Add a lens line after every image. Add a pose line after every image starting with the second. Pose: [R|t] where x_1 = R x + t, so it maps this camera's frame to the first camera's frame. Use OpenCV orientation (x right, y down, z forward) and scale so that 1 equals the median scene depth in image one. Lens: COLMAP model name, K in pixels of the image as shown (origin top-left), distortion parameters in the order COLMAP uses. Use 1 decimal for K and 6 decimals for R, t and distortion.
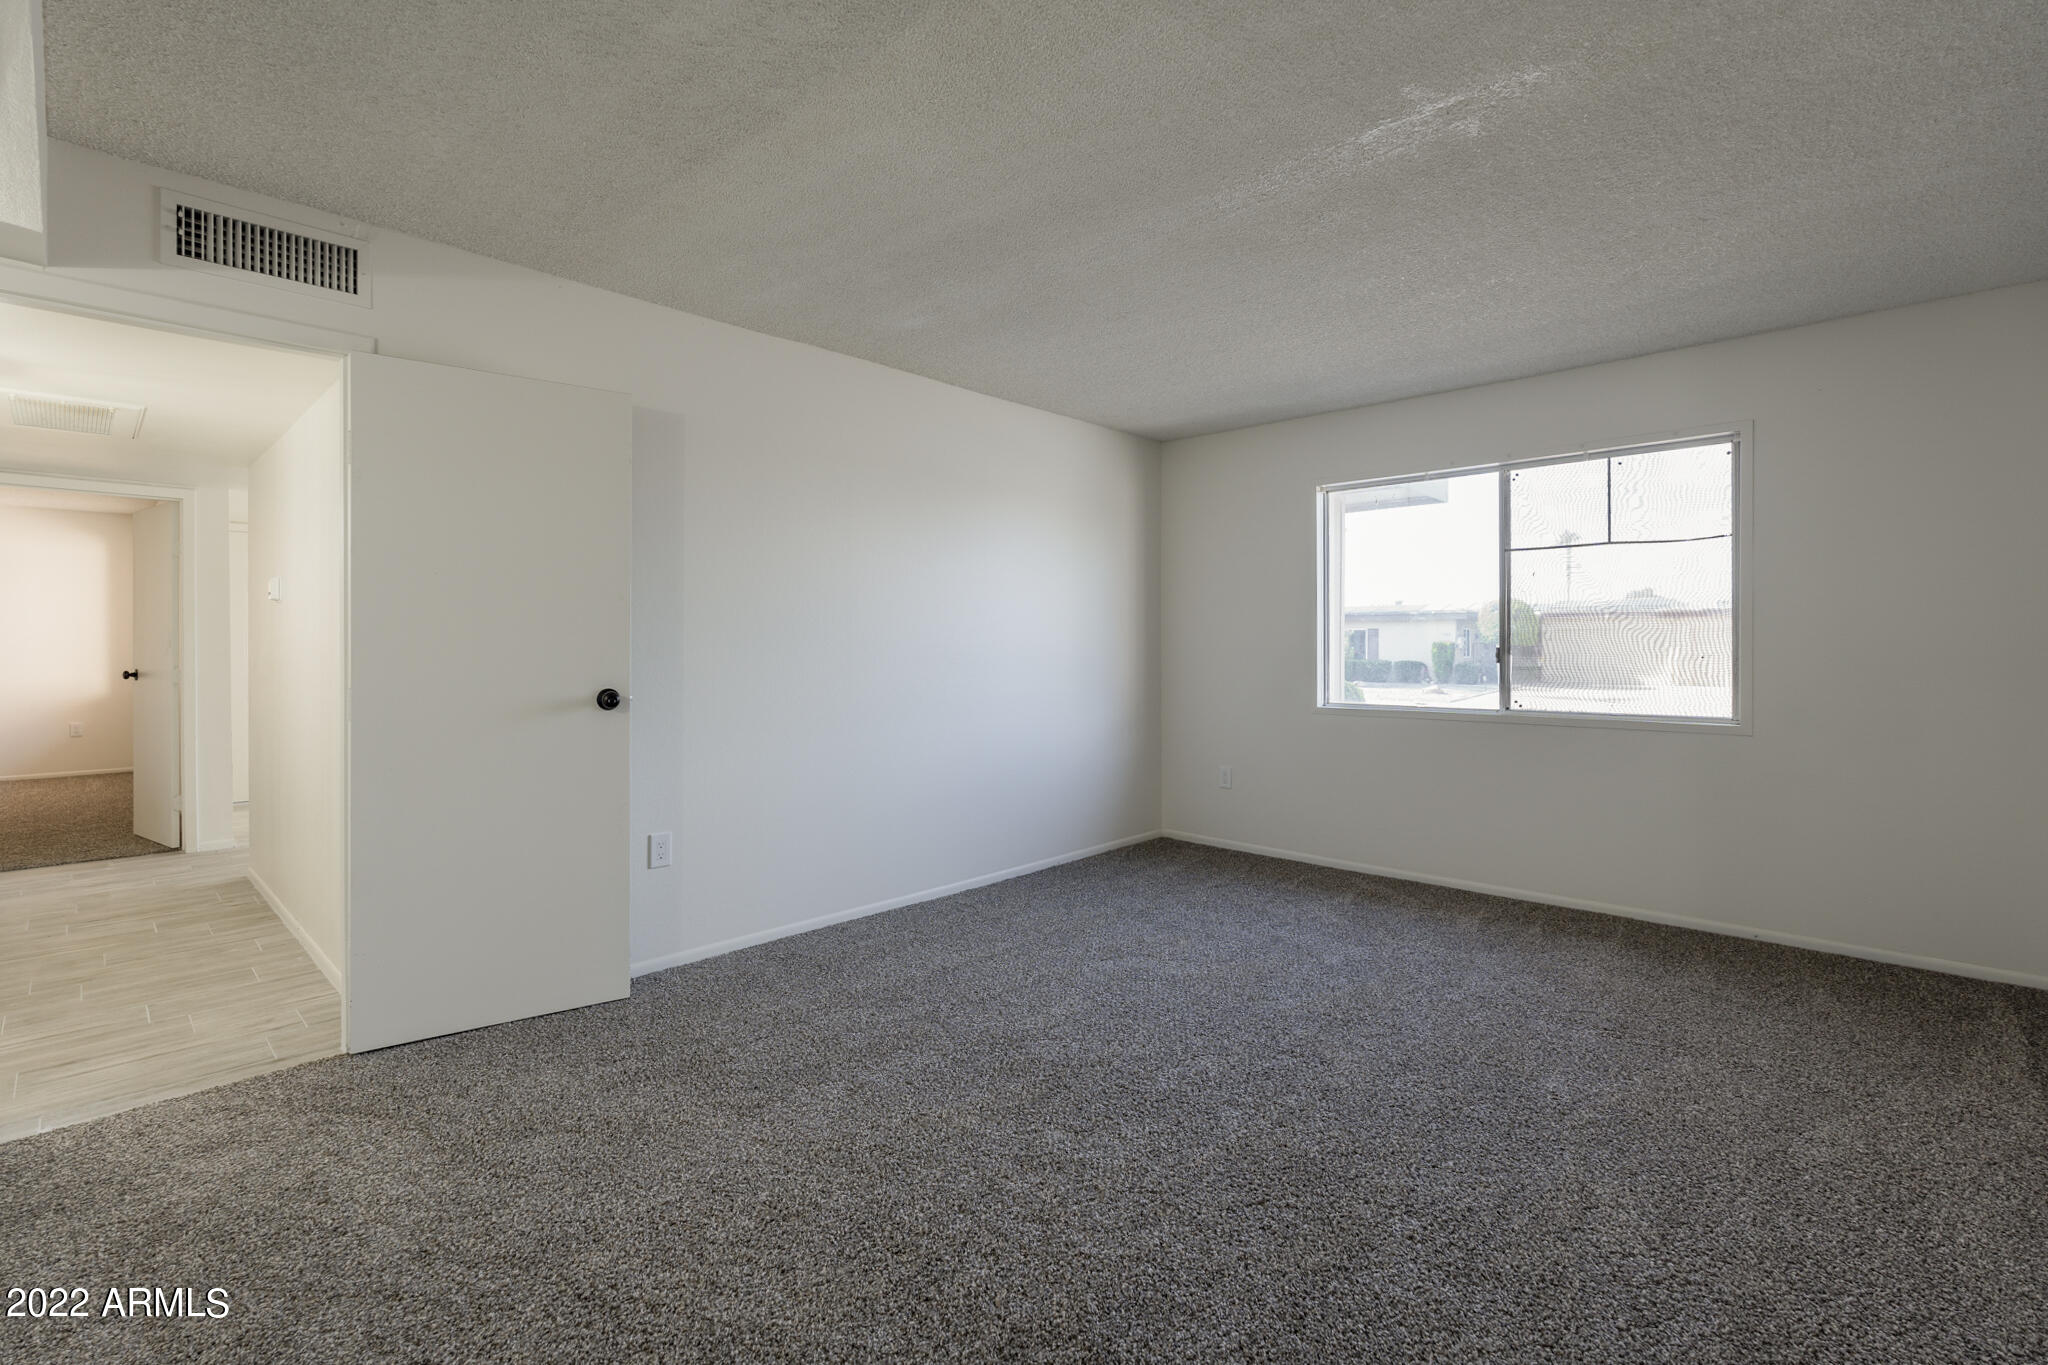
lens RADIAL K [[927.4, 0, 1025.1], [0, 927.4, 637.7], [0, 0, 1]] dist [-0.001456, 0.000051]
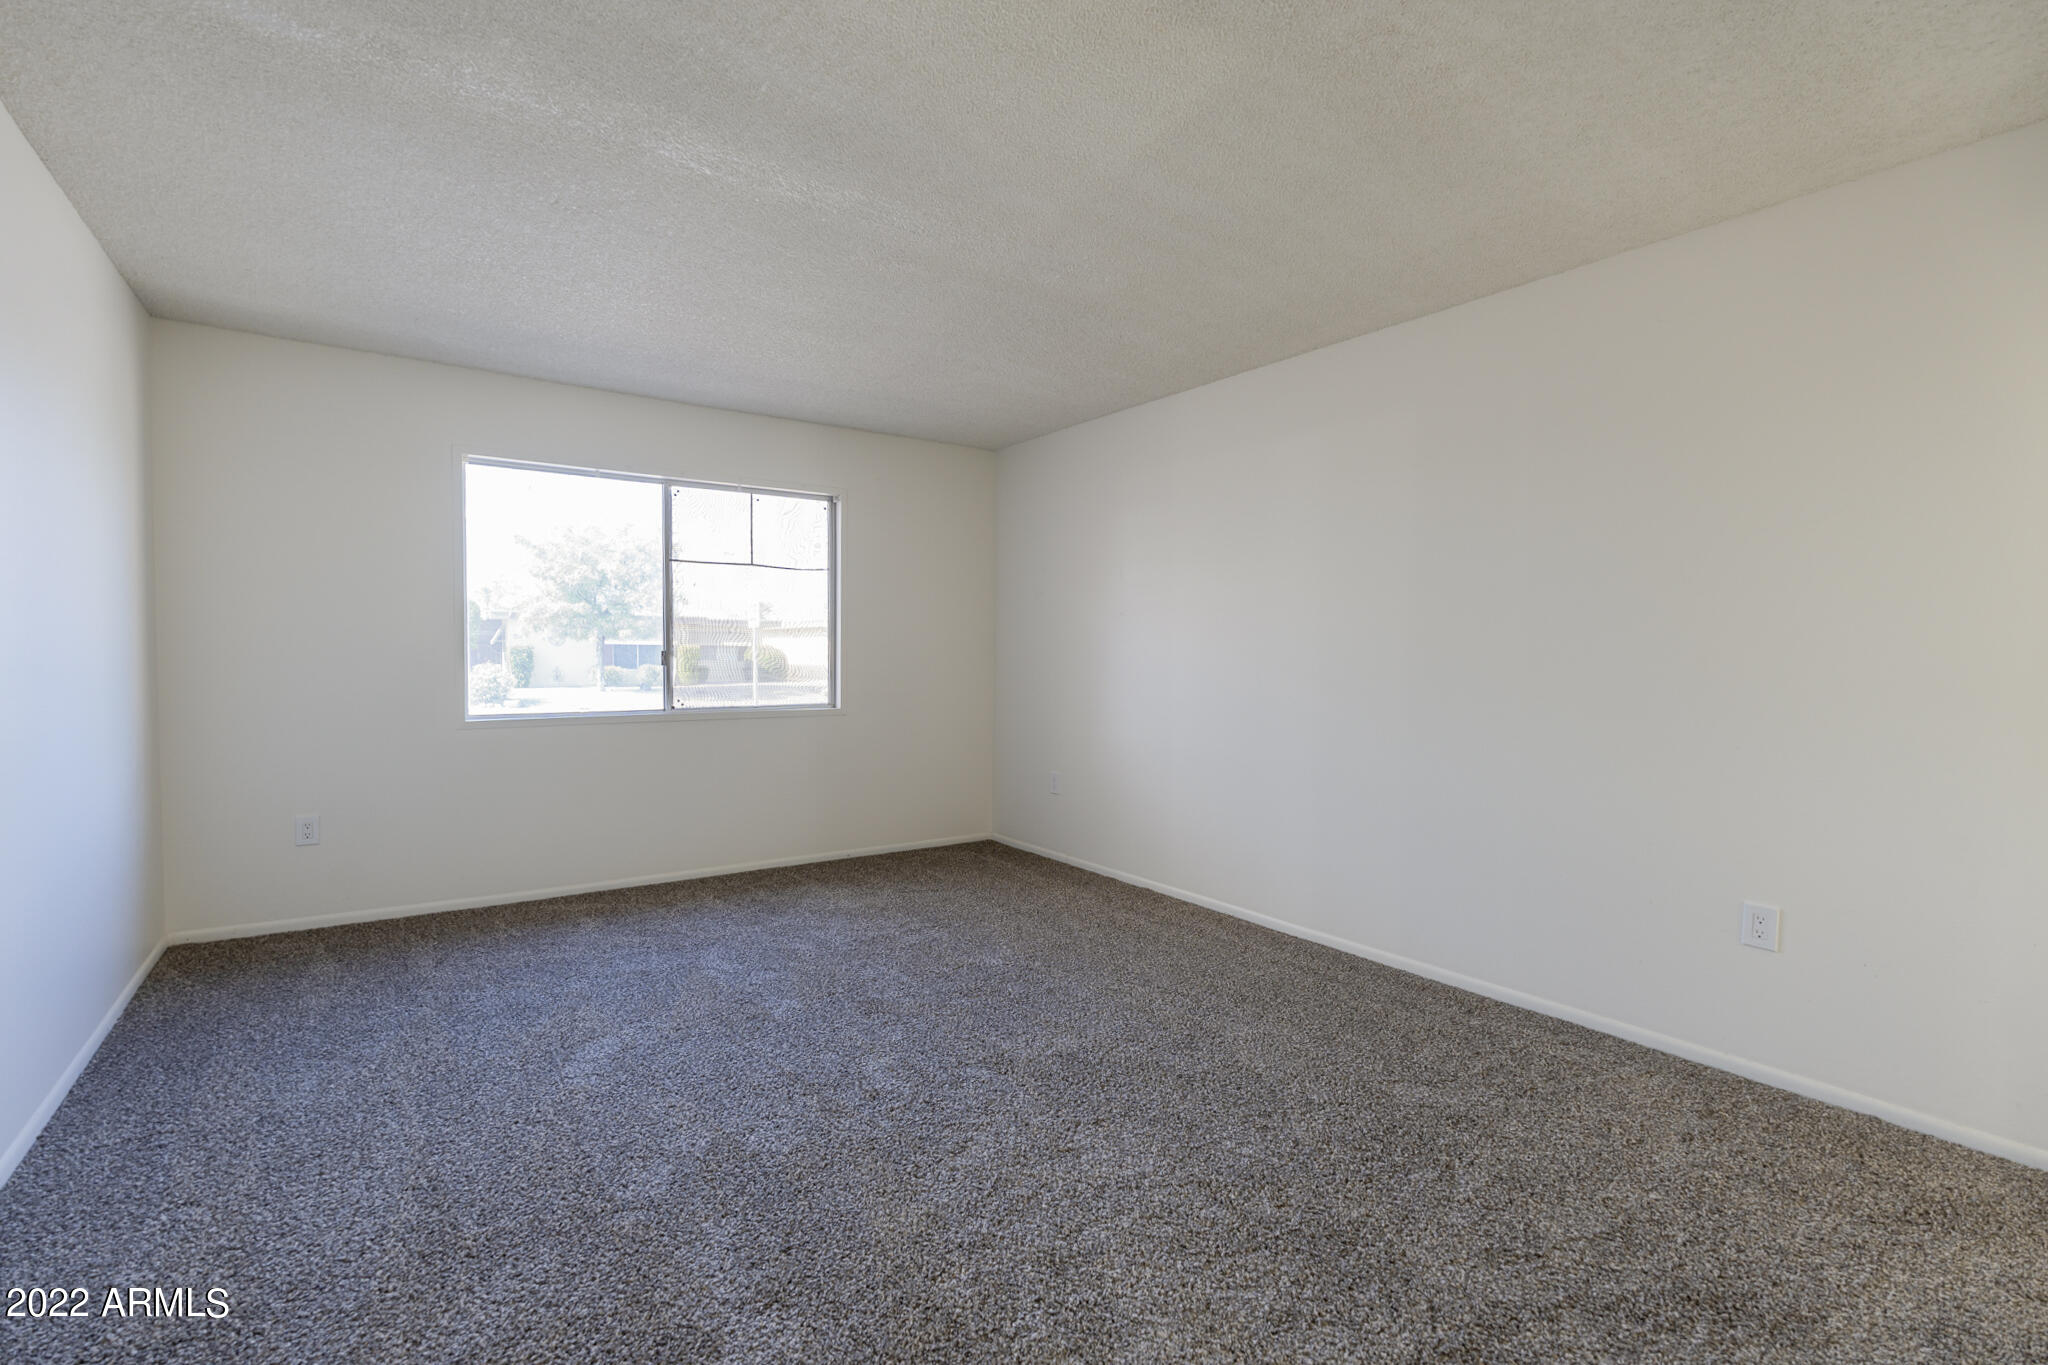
lens RADIAL K [[911.0, 0, 1020.4], [0, 911.0, 677.6], [0, 0, 1]] dist [-0.001010, 0.000137]
pose [[0.200173, -0.024466, 0.979455, -0.444933], [-0.015107, 0.999492, 0.028054, 0.005843], [-0.979644, -0.020412, 0.199702, 0.398971]]
